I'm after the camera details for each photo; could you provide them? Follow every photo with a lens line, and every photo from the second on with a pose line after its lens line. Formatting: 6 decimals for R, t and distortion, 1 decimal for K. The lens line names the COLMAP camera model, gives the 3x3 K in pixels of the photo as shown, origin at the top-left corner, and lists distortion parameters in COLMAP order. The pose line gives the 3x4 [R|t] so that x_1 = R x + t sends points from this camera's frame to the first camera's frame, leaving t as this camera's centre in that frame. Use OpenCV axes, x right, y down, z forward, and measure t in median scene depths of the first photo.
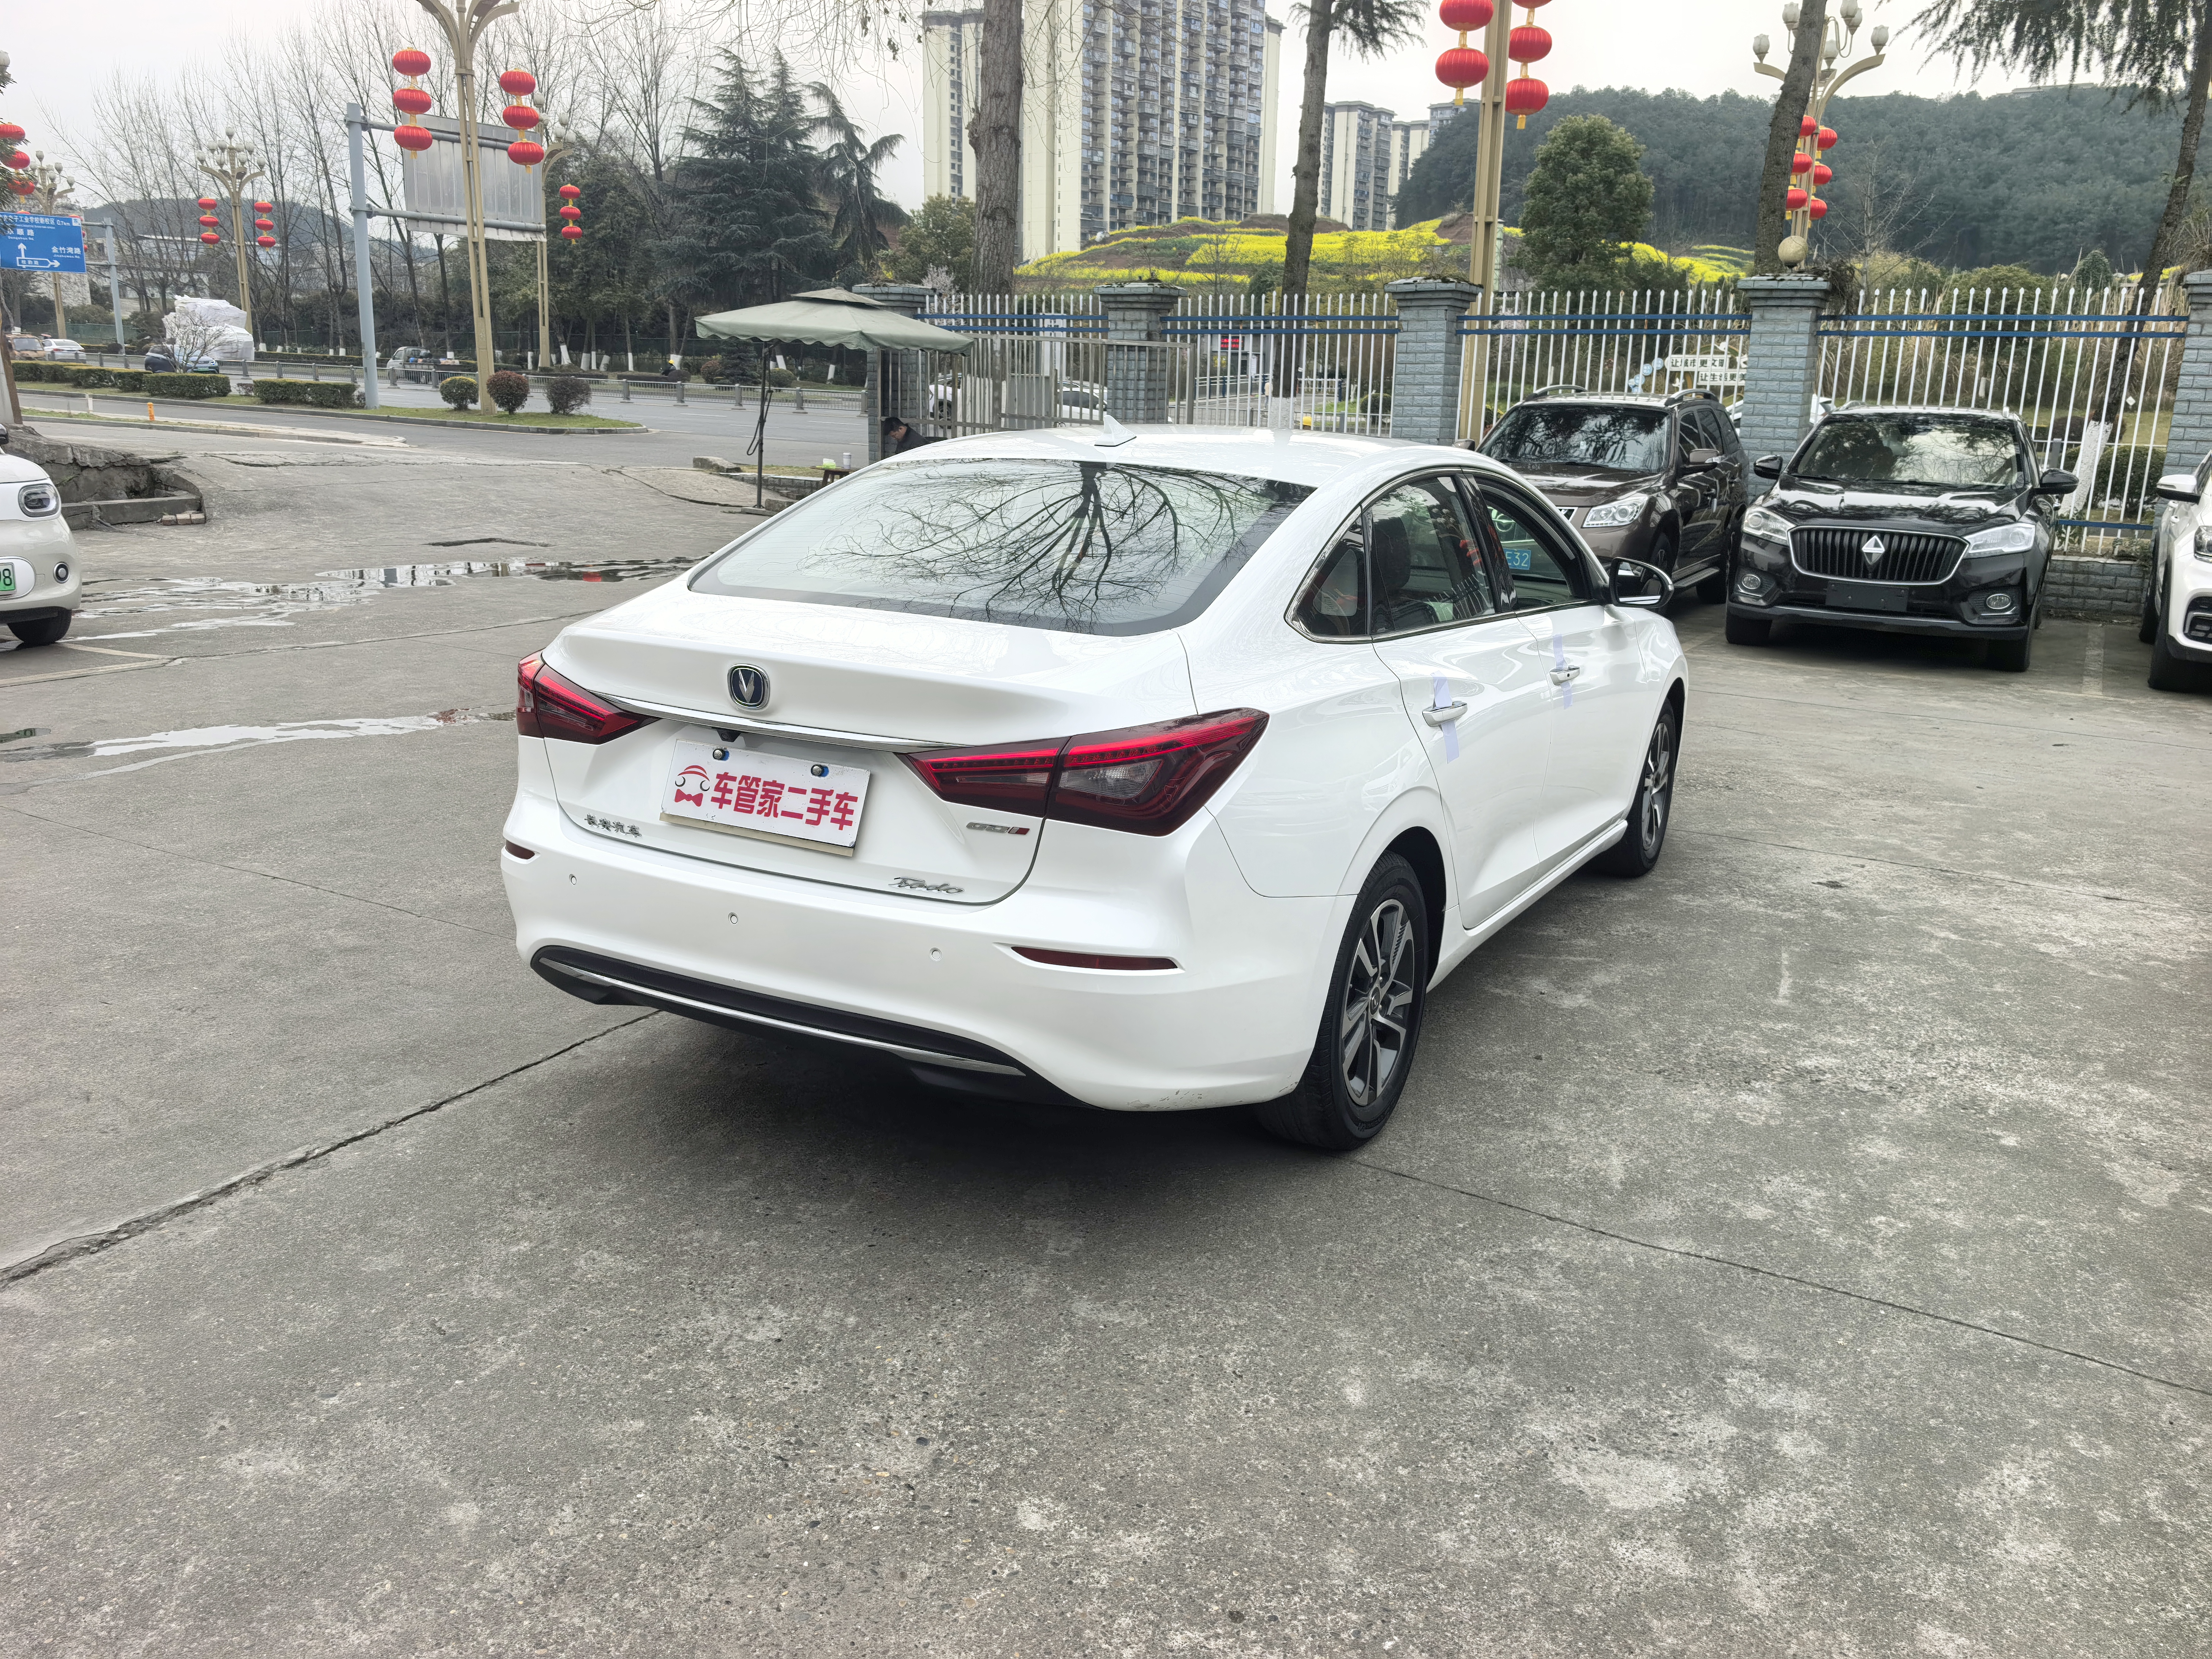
lens RADIAL K [[1740.0, 0, 1110.1], [0, 1740.0, 819.4], [0, 0, 1]] dist [0.024422, -0.034611]
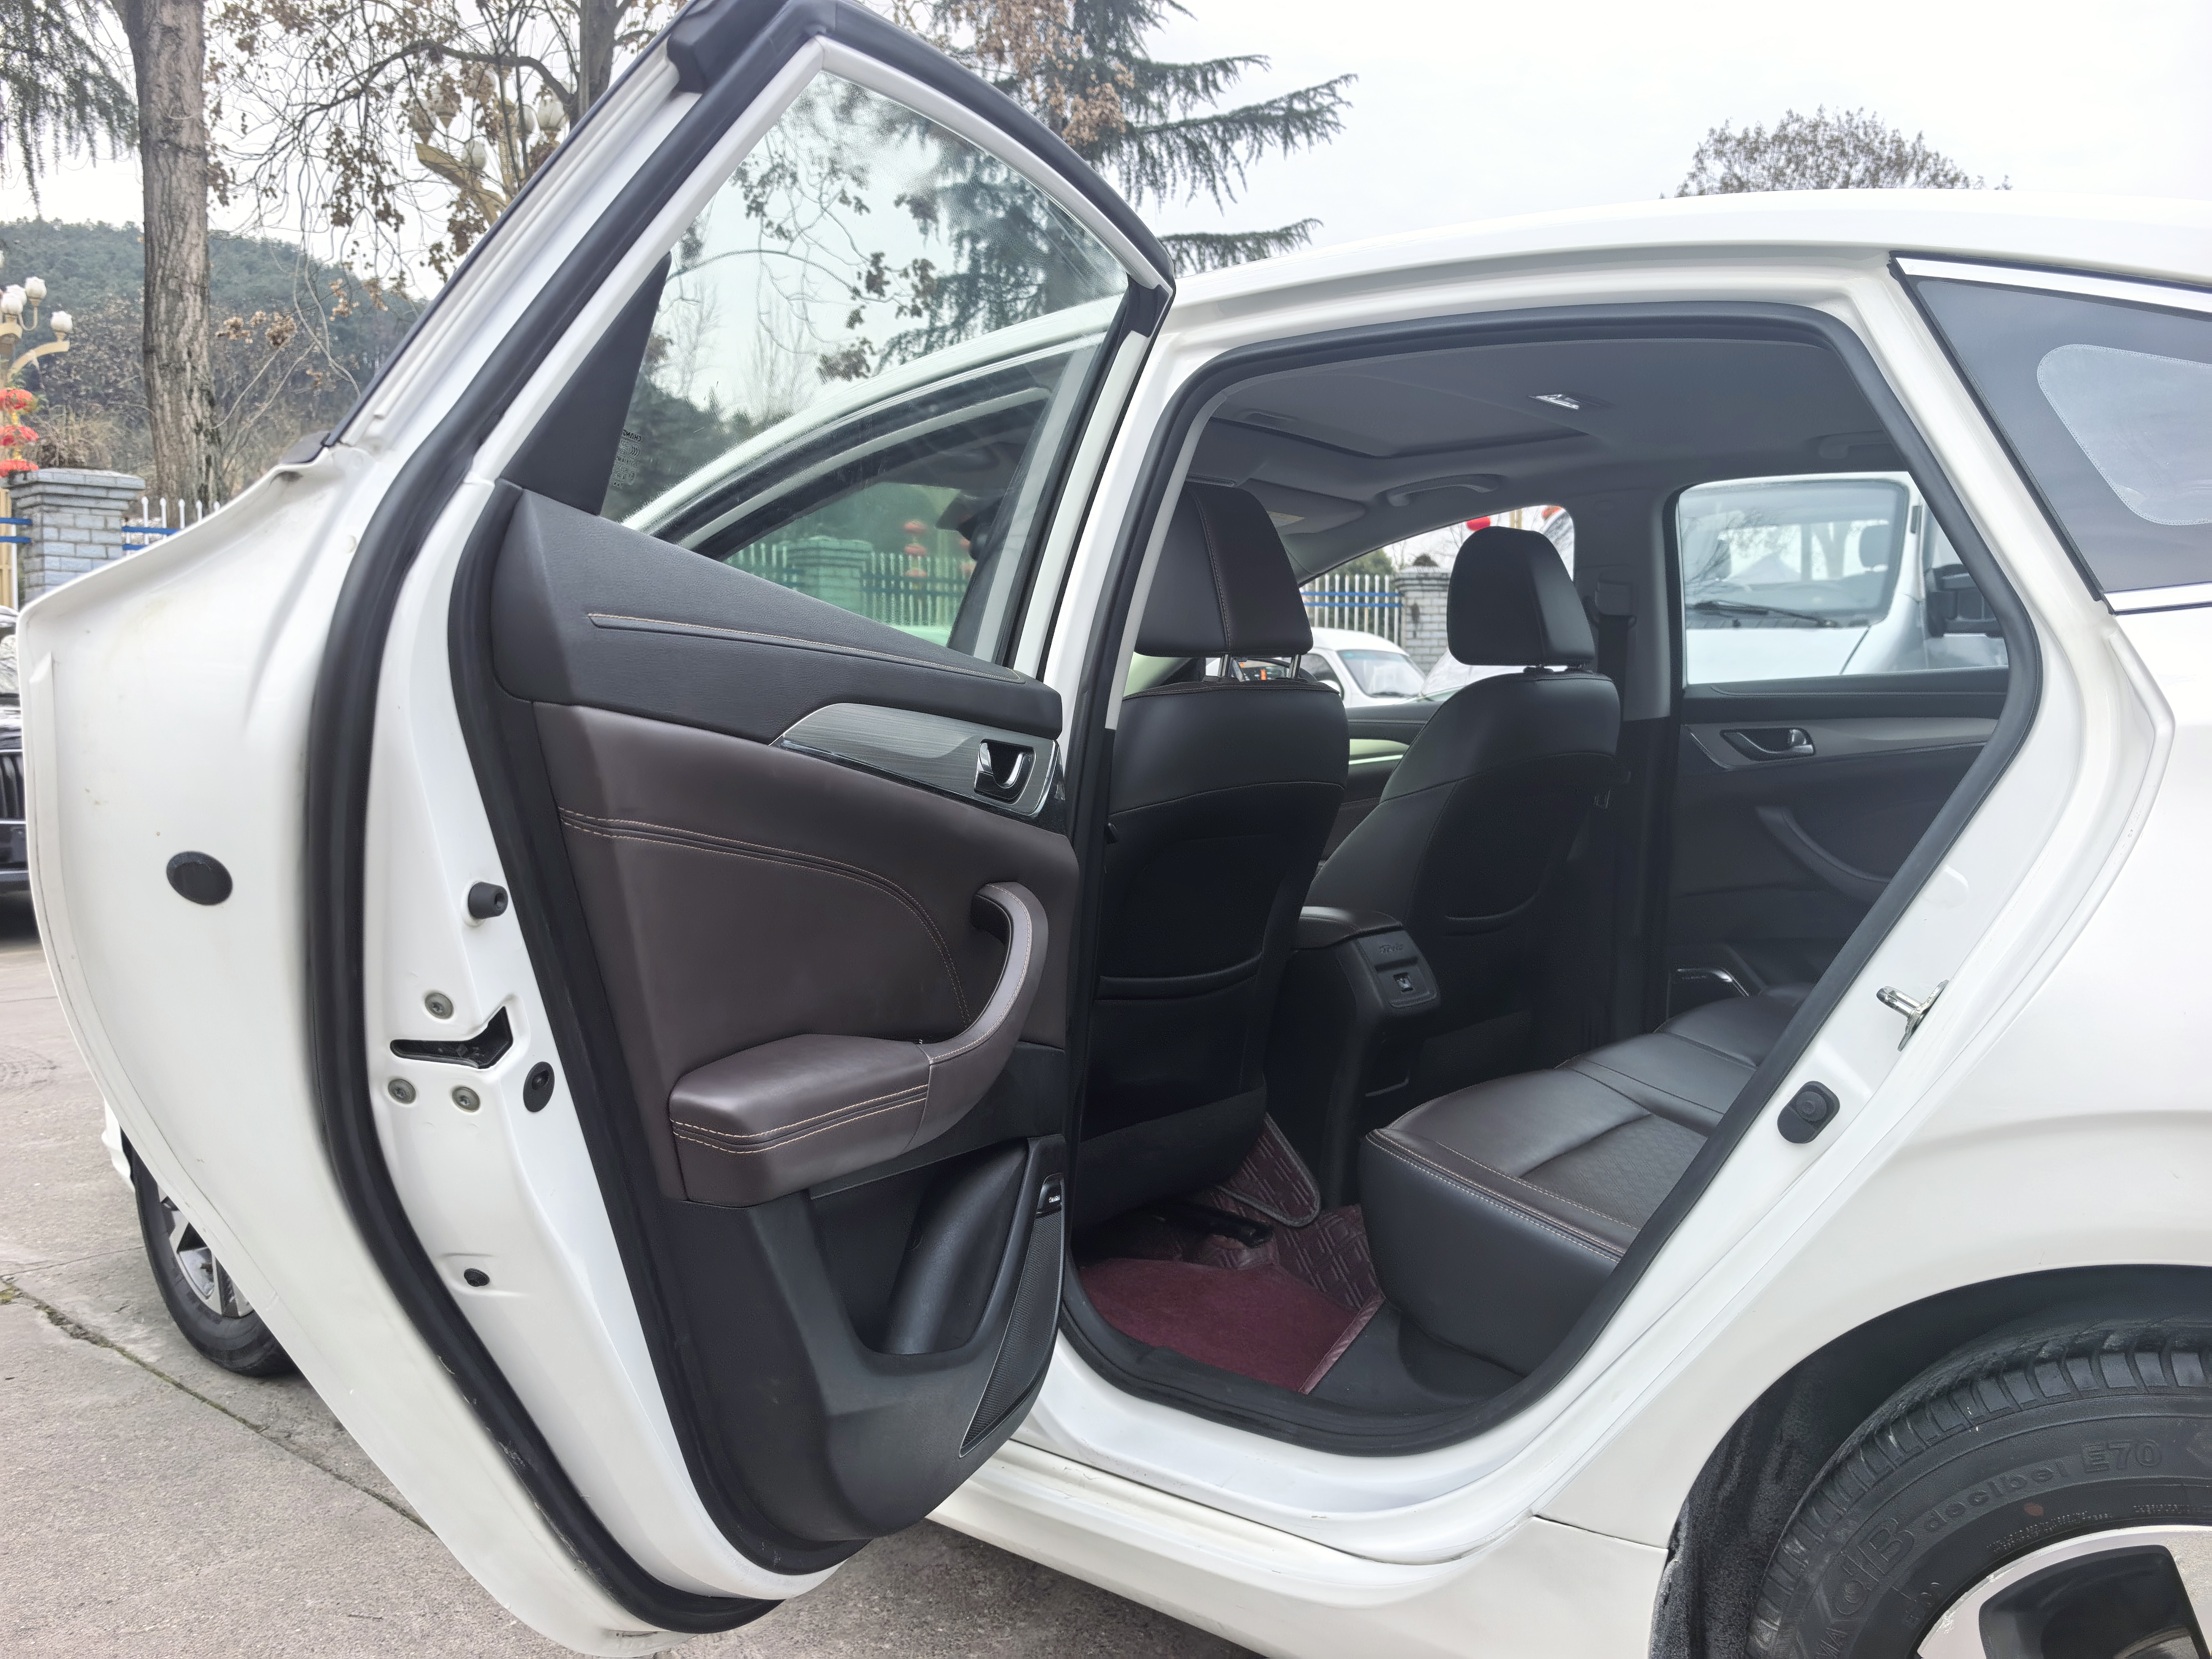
lens RADIAL K [[1740.0, 0, 1110.1], [0, 1740.0, 819.4], [0, 0, 1]] dist [0.024422, -0.034611]
pose [[0.193949, -0.089650, 0.976907, -0.540486], [0.244683, 0.968764, 0.040325, -0.179996], [-0.950007, 0.231211, 0.209827, 1.302875]]
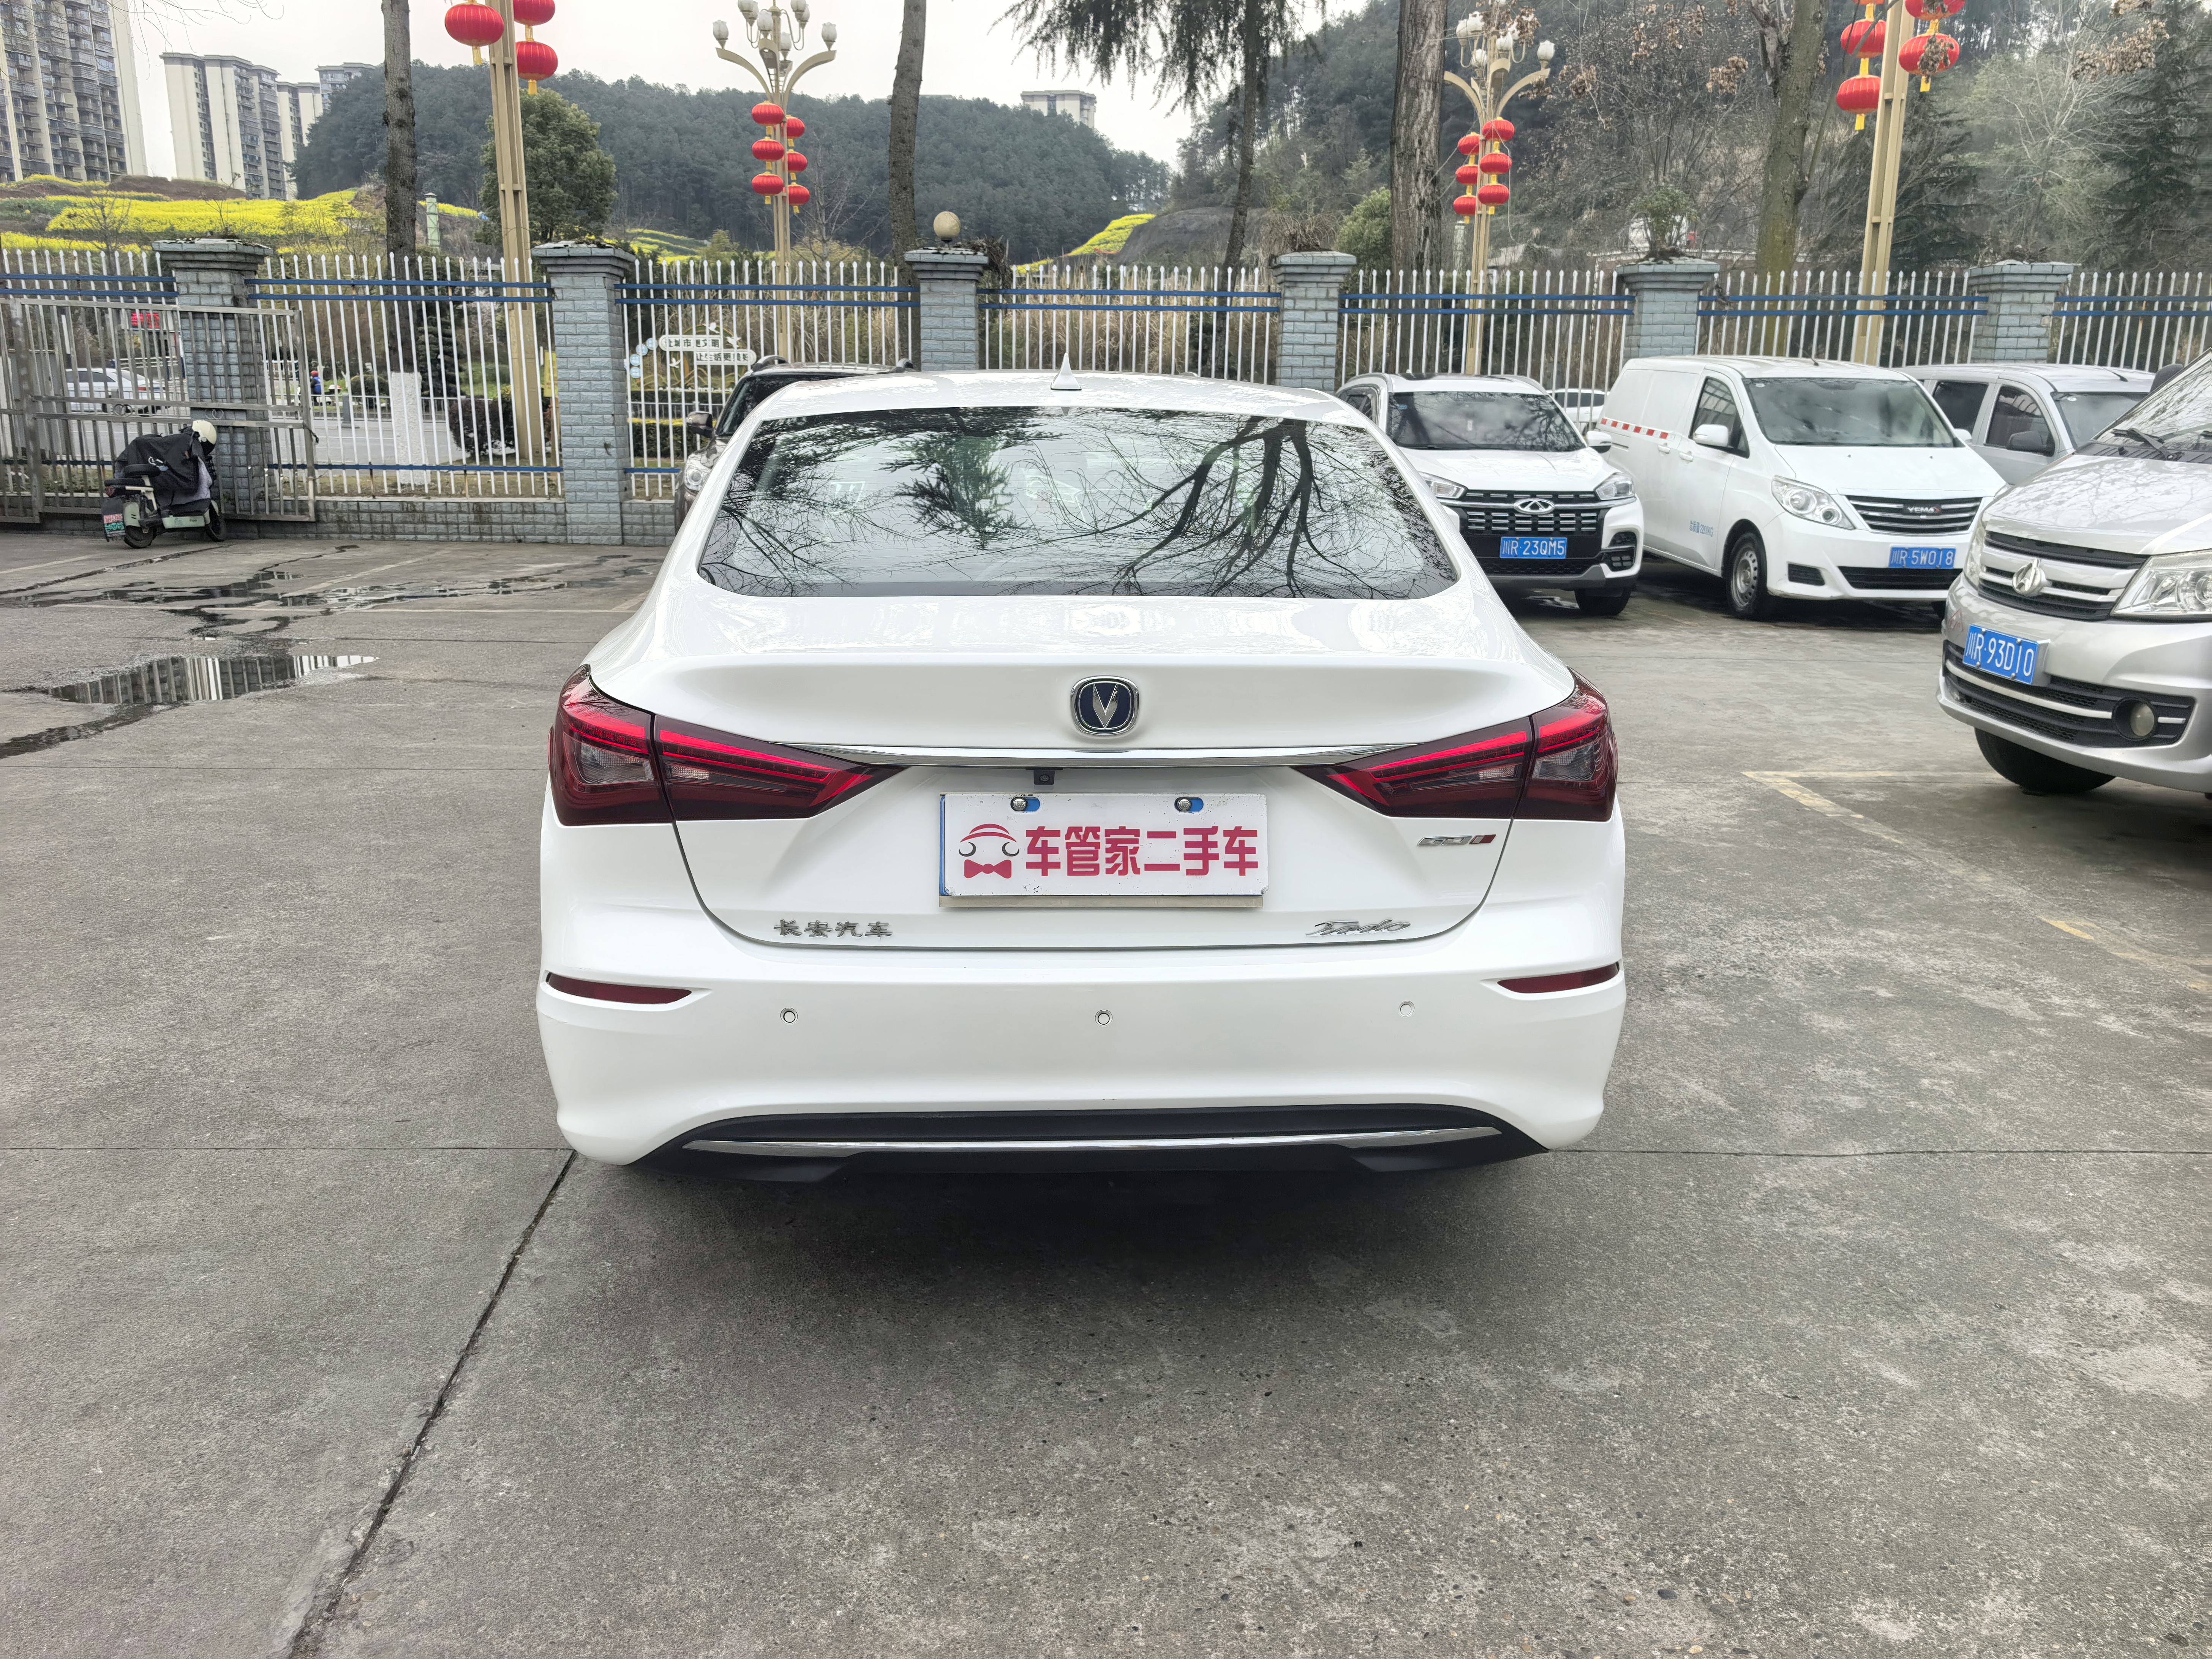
lens RADIAL K [[1740.0, 0, 1110.1], [0, 1740.0, 819.4], [0, 0, 1]] dist [0.024422, -0.034611]
pose [[0.841655, -0.143439, 0.520617, -0.502389], [0.138586, 0.989163, 0.048487, -0.053449], [-0.521930, 0.031342, 0.852412, 0.313065]]
